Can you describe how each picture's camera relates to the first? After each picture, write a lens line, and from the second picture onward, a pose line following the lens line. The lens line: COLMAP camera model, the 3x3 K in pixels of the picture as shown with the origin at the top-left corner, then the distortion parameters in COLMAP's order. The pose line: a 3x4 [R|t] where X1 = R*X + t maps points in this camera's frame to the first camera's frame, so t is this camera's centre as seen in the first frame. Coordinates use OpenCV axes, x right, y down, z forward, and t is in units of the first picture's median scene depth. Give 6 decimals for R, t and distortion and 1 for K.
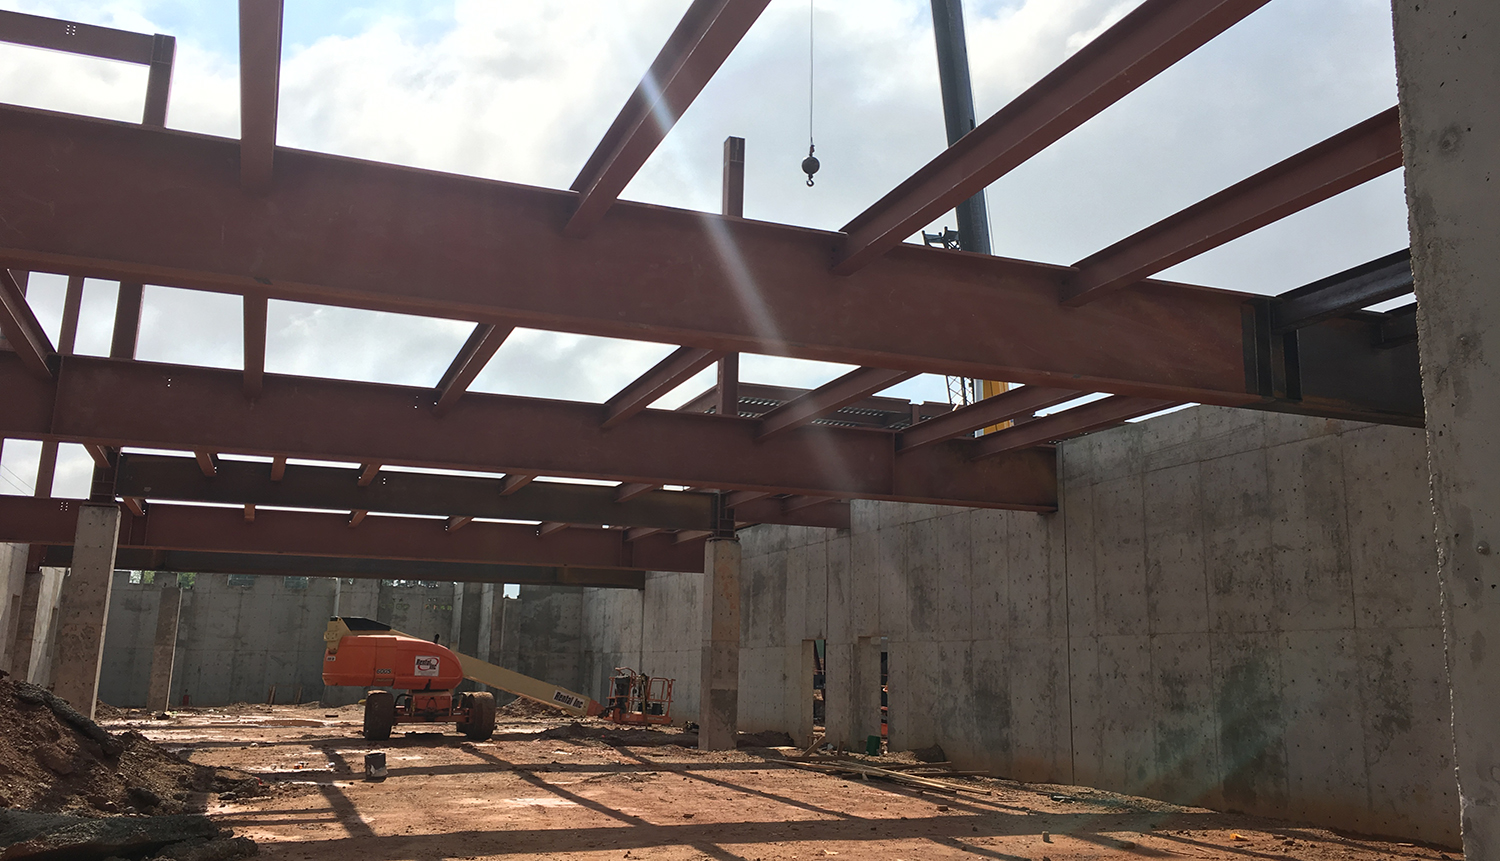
lens RADIAL K [[1320.8, 0, 750.0], [0, 1320.8, 430.5], [0, 0, 1]] dist [0.061899, -0.002401]
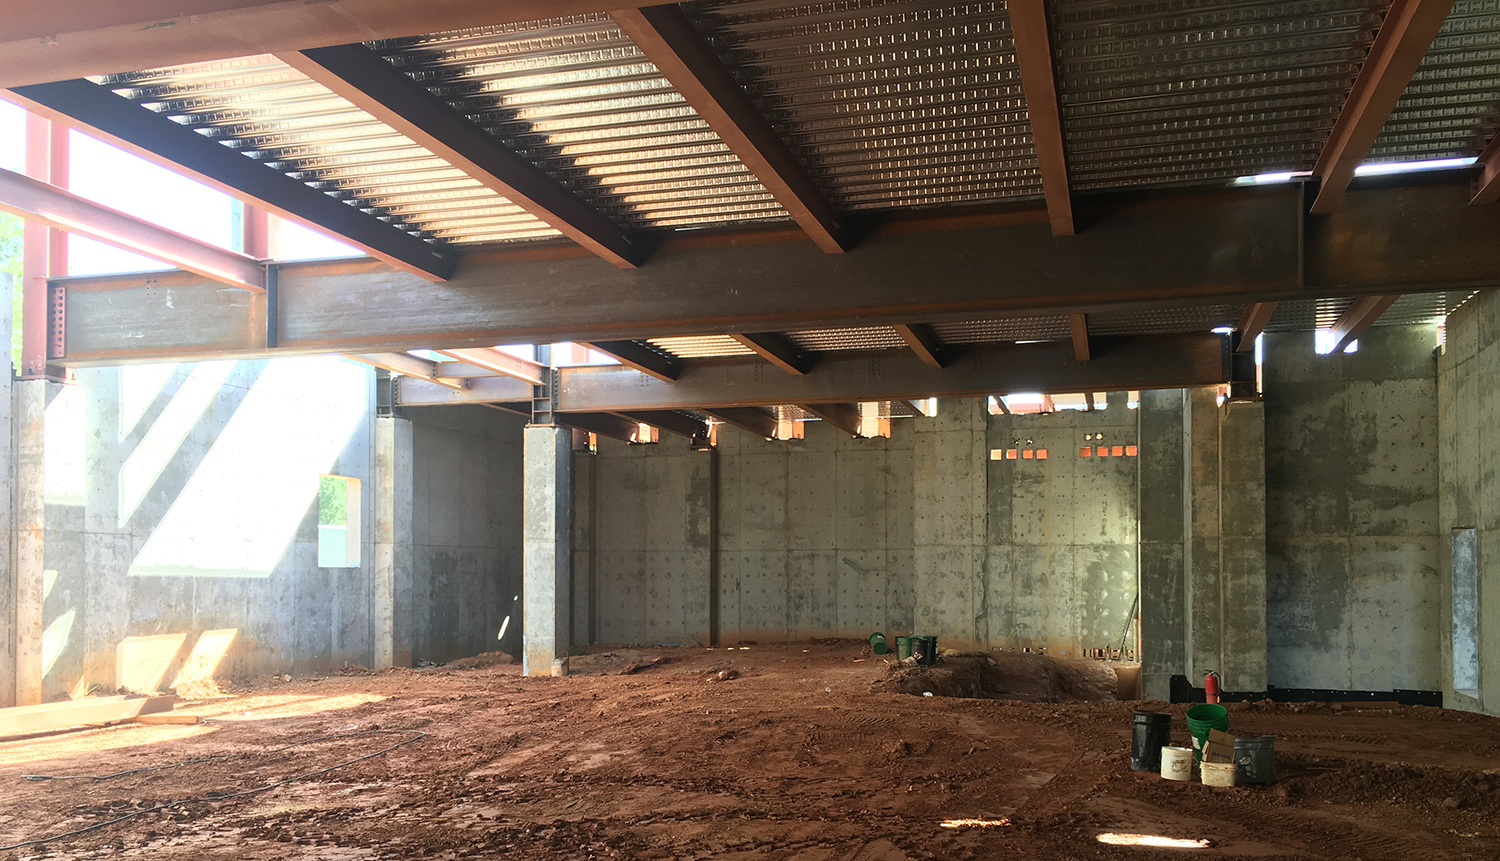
lens RADIAL K [[1320.8, 0, 750.0], [0, 1320.8, 430.5], [0, 0, 1]] dist [0.061899, -0.002401]
pose [[0.801541, -0.086856, -0.591598, -0.055288], [0.132580, 0.990582, 0.034197, 0.093031], [0.583057, -0.105844, 0.805507, 0.543819]]
